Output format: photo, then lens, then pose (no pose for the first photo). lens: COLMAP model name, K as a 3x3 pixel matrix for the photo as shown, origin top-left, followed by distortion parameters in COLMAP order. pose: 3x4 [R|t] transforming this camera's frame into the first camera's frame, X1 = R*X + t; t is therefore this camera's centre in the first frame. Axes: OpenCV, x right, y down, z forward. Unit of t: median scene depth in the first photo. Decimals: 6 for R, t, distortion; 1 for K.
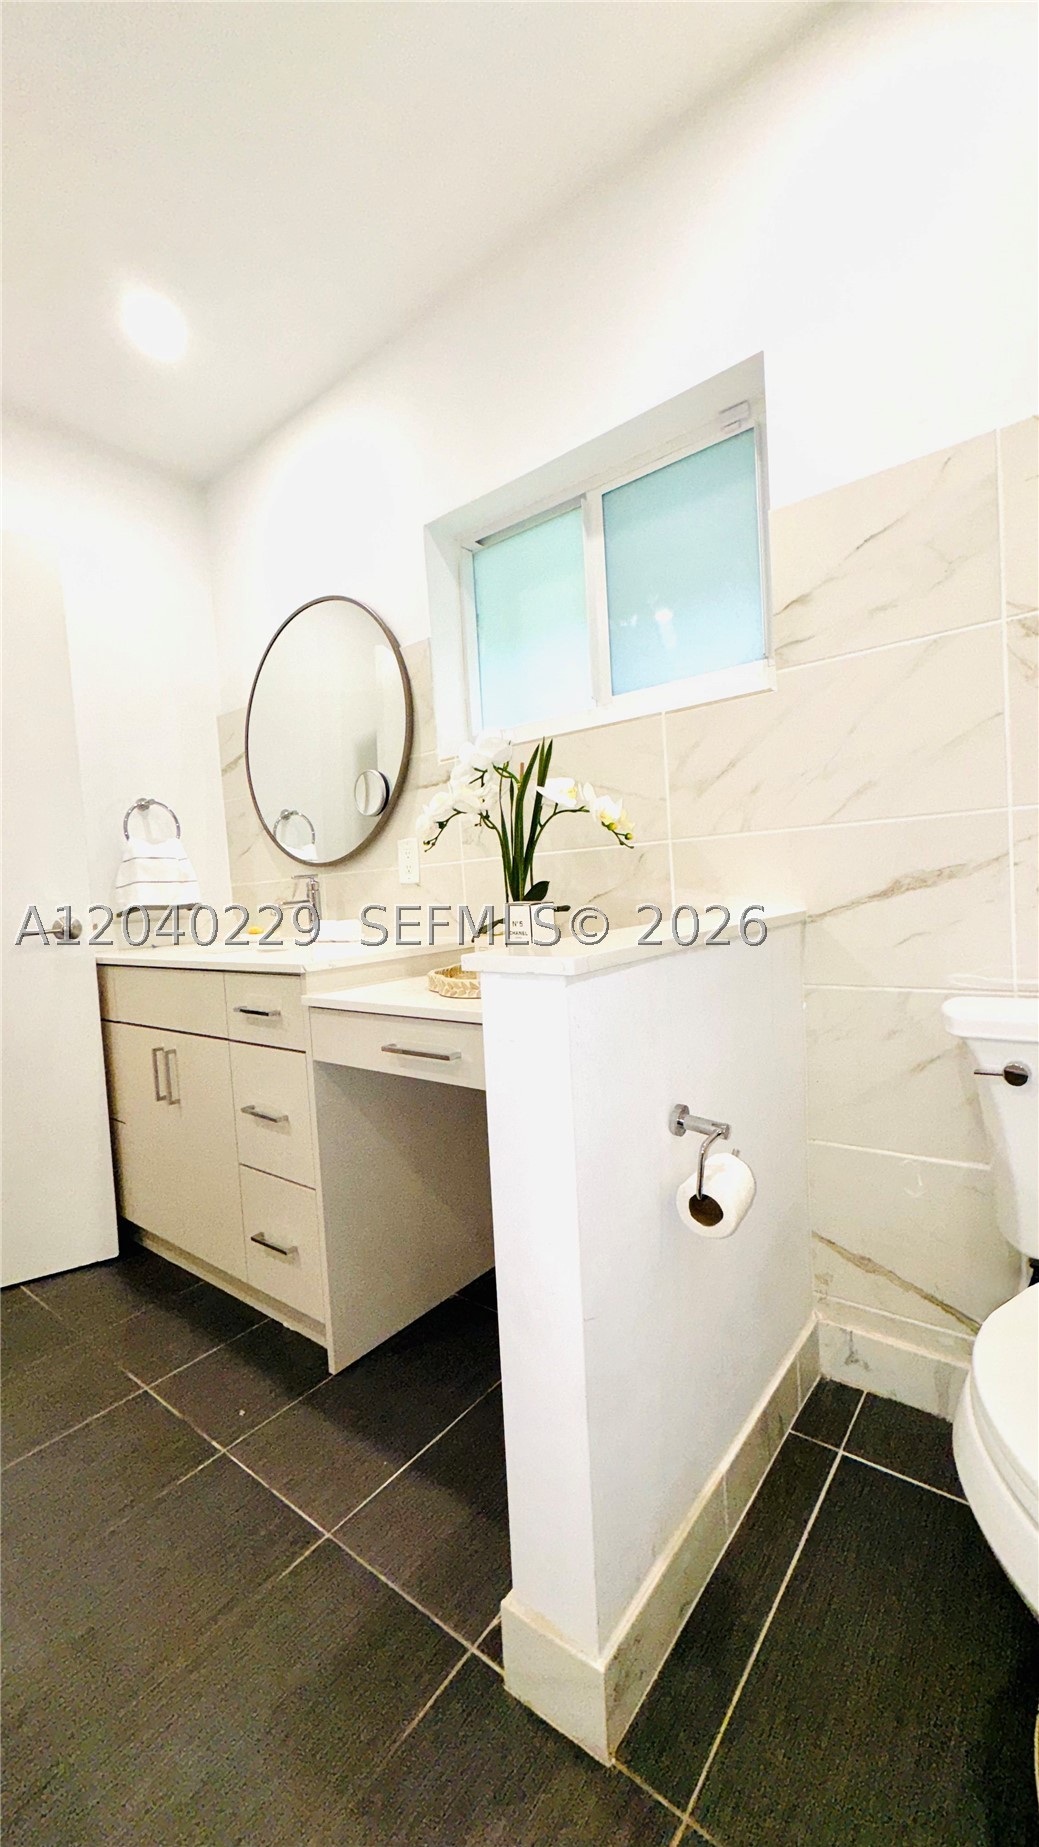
lens RADIAL K [[744.9, 0, 513.1], [0, 744.9, 916.3], [0, 0, 1]] dist [-0.001369, -0.000776]
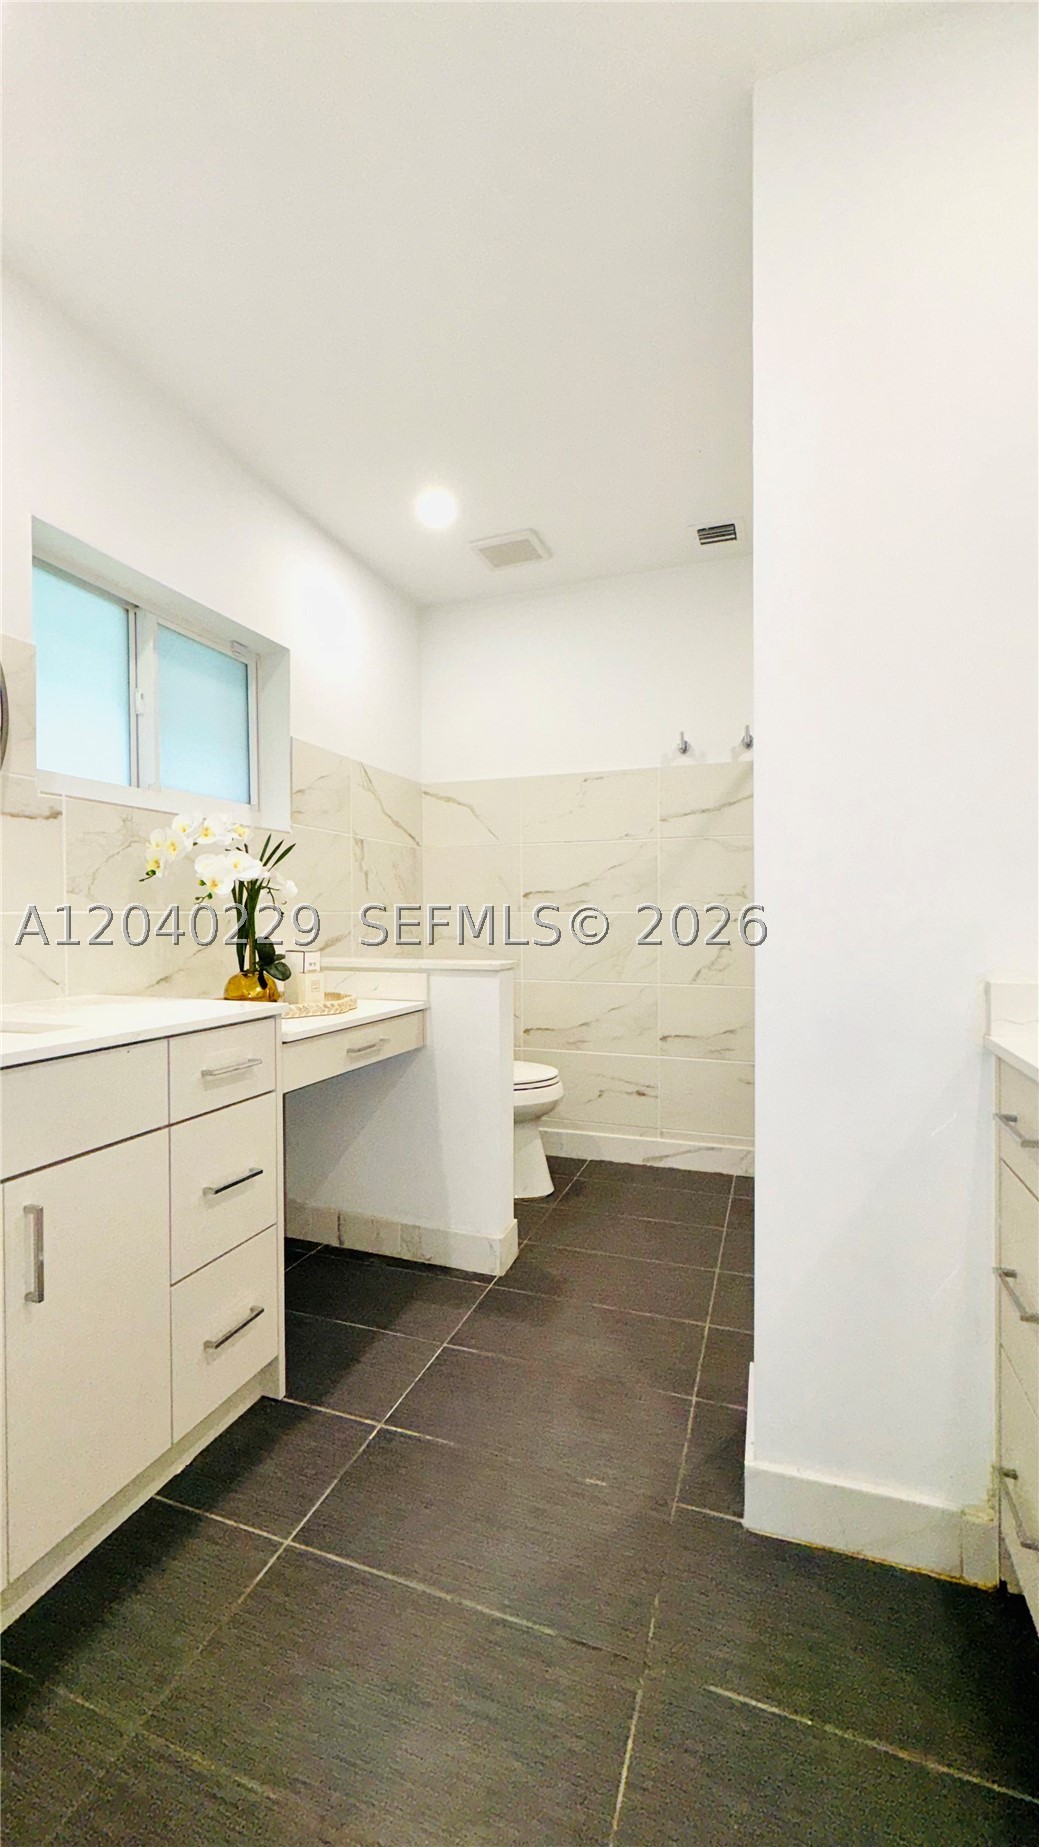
lens RADIAL K [[744.9, 0, 515.7], [0, 744.9, 920.5], [0, 0, 1]] dist [-0.001369, -0.000776]
pose [[-0.321907, 0.061083, 0.944799, -1.505417], [0.065824, 0.996946, -0.042027, 0.013513], [-0.944480, 0.048661, -0.324944, 1.088863]]
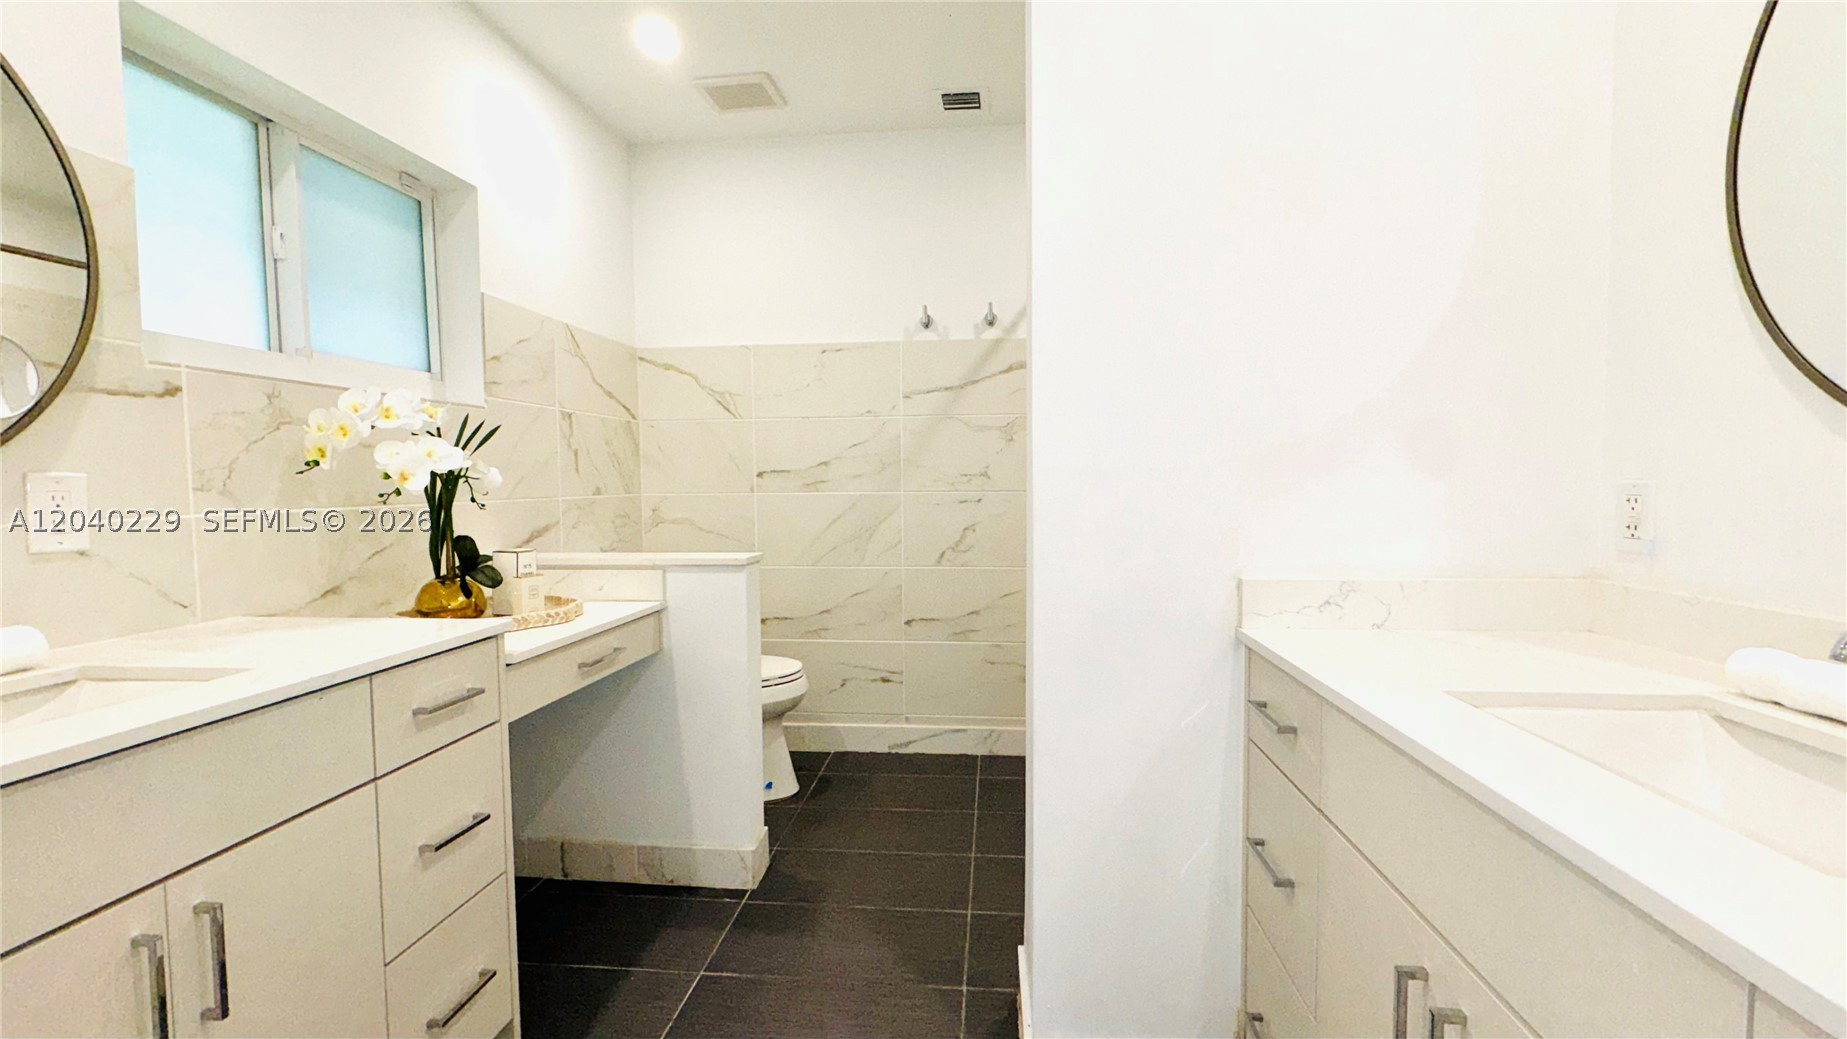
lens RADIAL K [[791.2, 0, 919.4], [0, 791.2, 518.0], [0, 0, 1]] dist [-0.001769, -0.000599]
pose [[-0.545889, 0.027840, 0.837395, -1.477478], [0.081453, 0.996477, 0.019969, -0.043349], [-0.833889, 0.079110, -0.546234, 1.167374]]
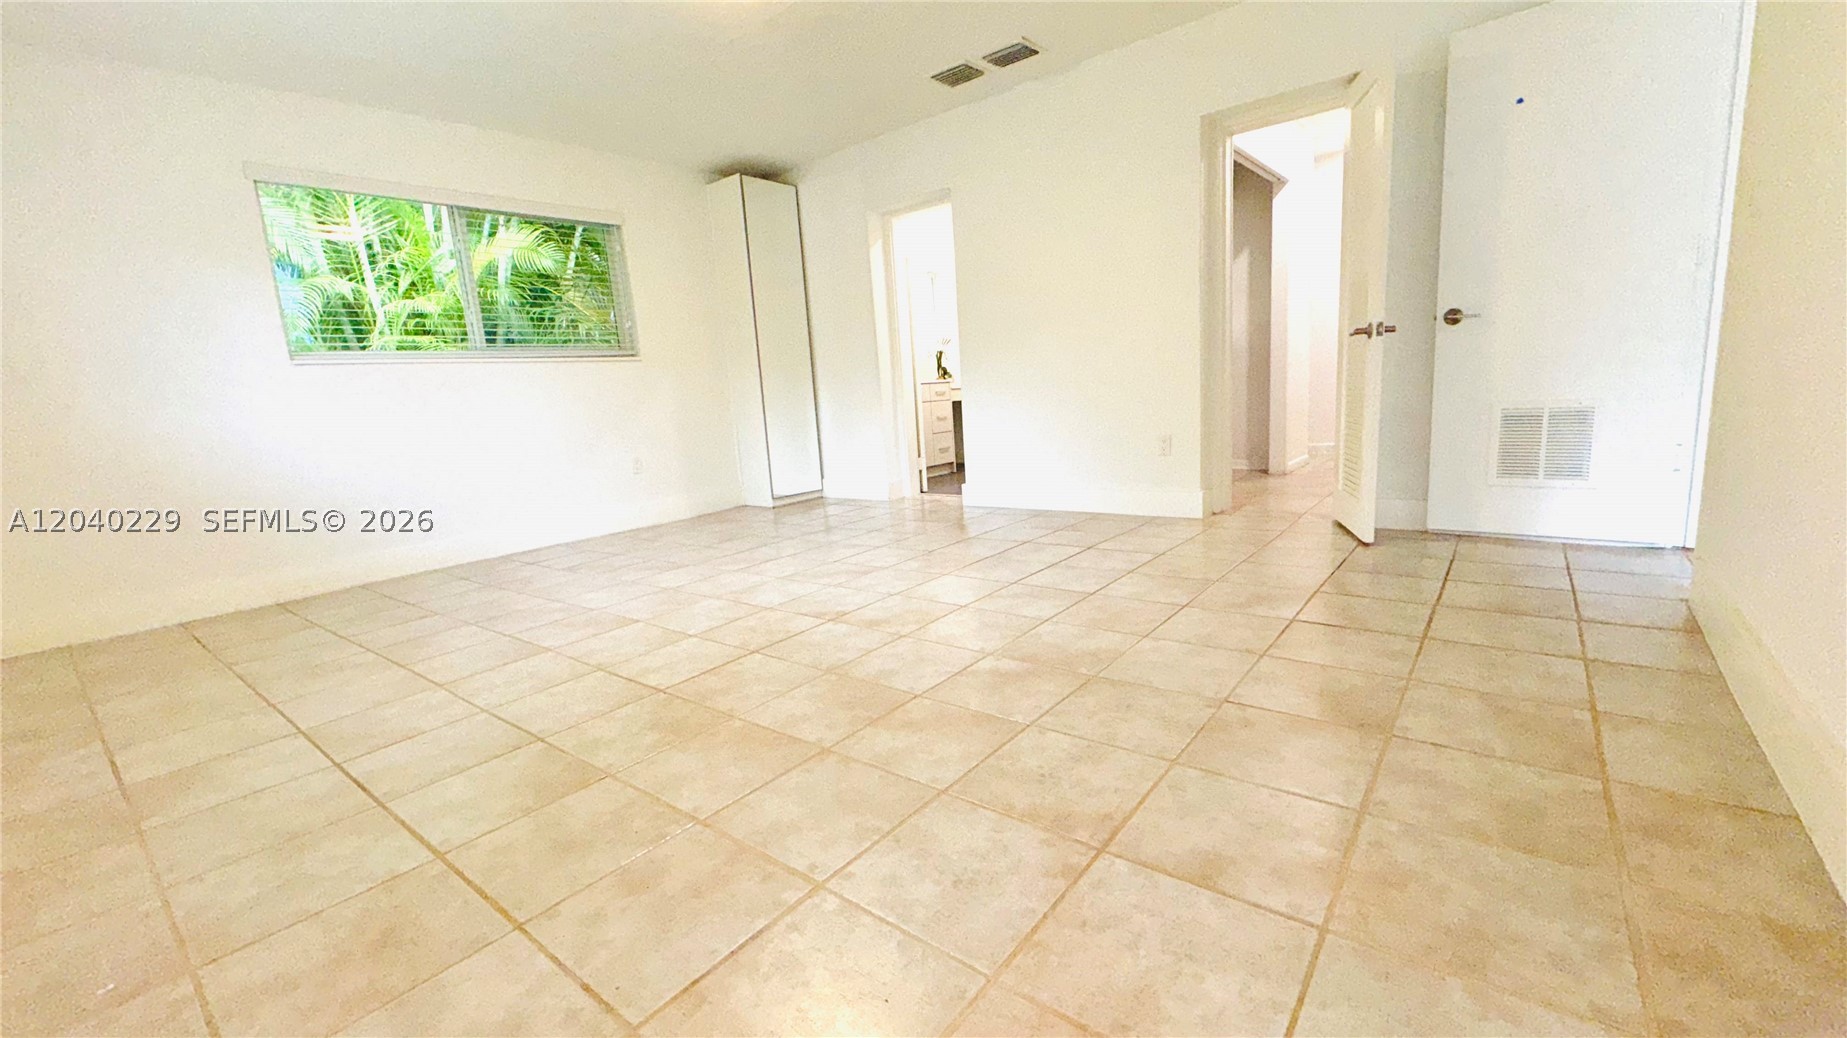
lens RADIAL K [[744.9, 0, 926.9], [0, 744.9, 517.4], [0, 0, 1]] dist [-0.001369, -0.000776]
pose [[-0.003804, -0.115235, 0.993331, -5.460136], [0.112064, 0.987032, 0.114933, 0.398573], [-0.993694, 0.111754, 0.009159, 1.278535]]
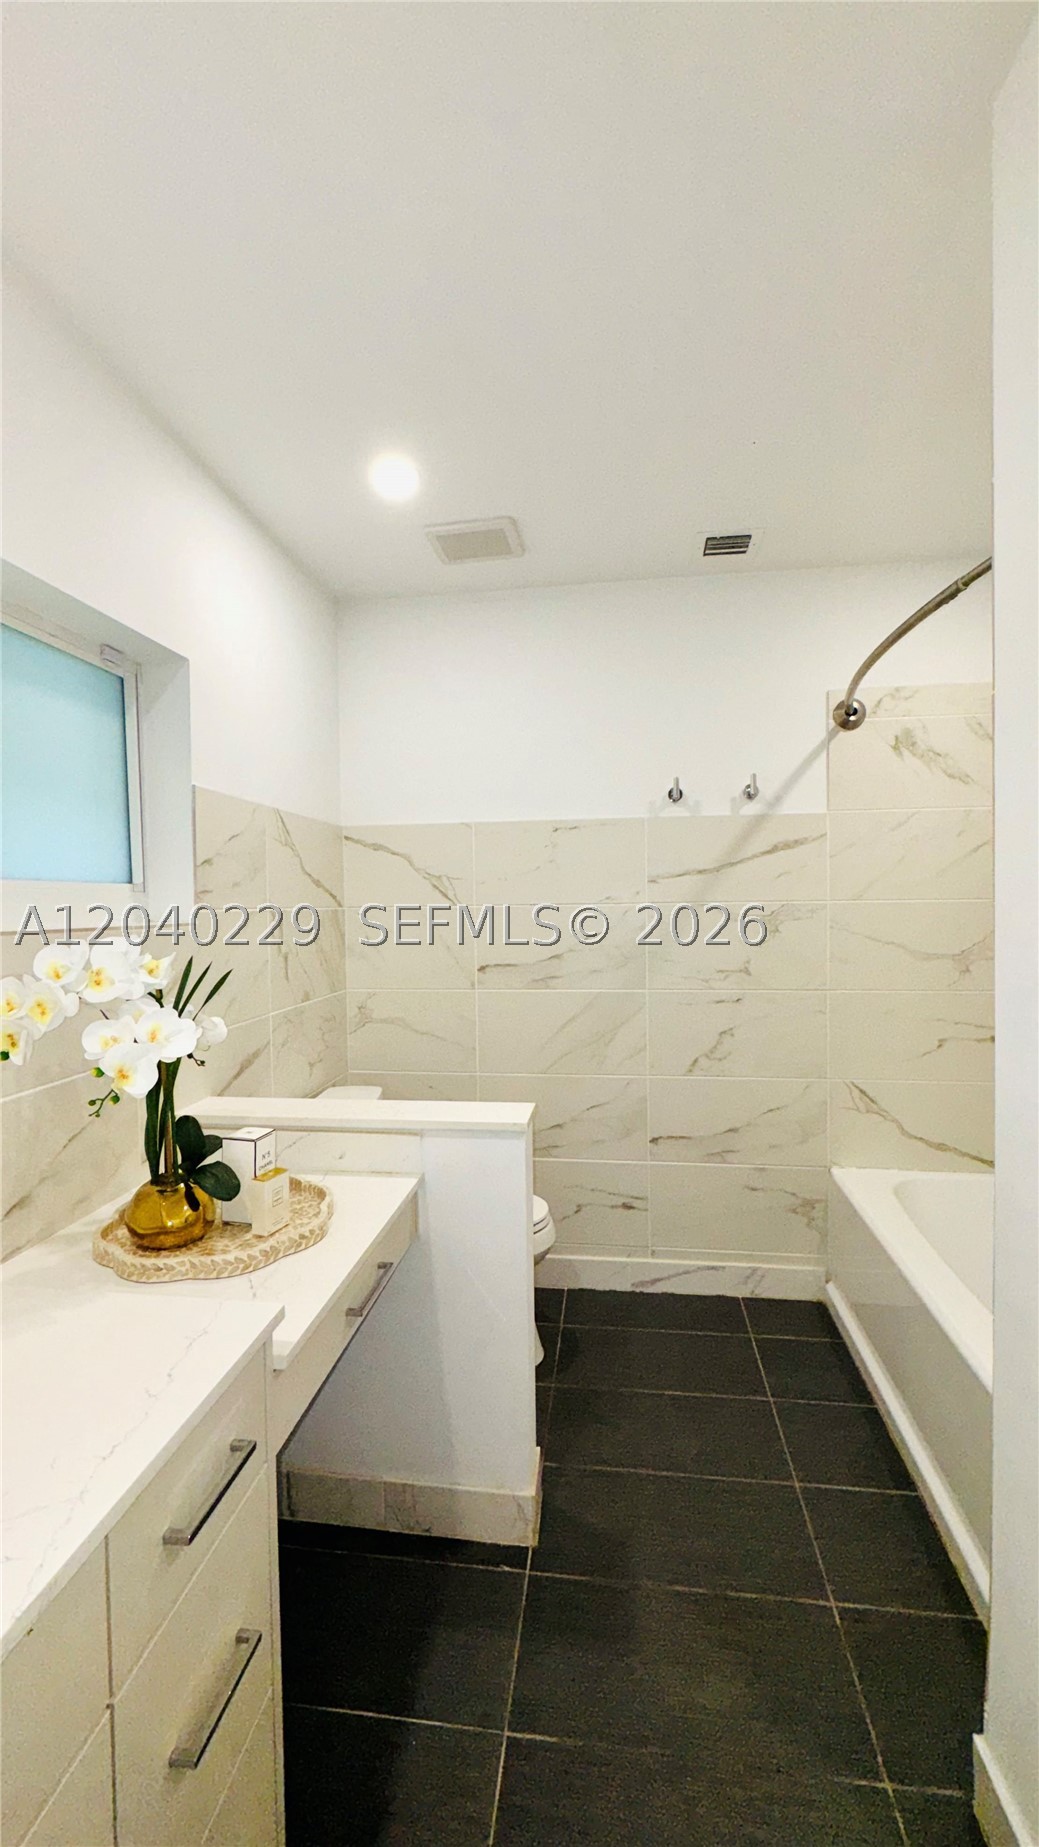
lens RADIAL K [[744.9, 0, 506.0], [0, 744.9, 911.3], [0, 0, 1]] dist [-0.001369, -0.000776]
pose [[-0.517666, 0.055781, 0.853762, -0.986588], [0.086272, 0.996190, -0.012777, -0.268379], [-0.851222, 0.067042, -0.520506, 1.212960]]
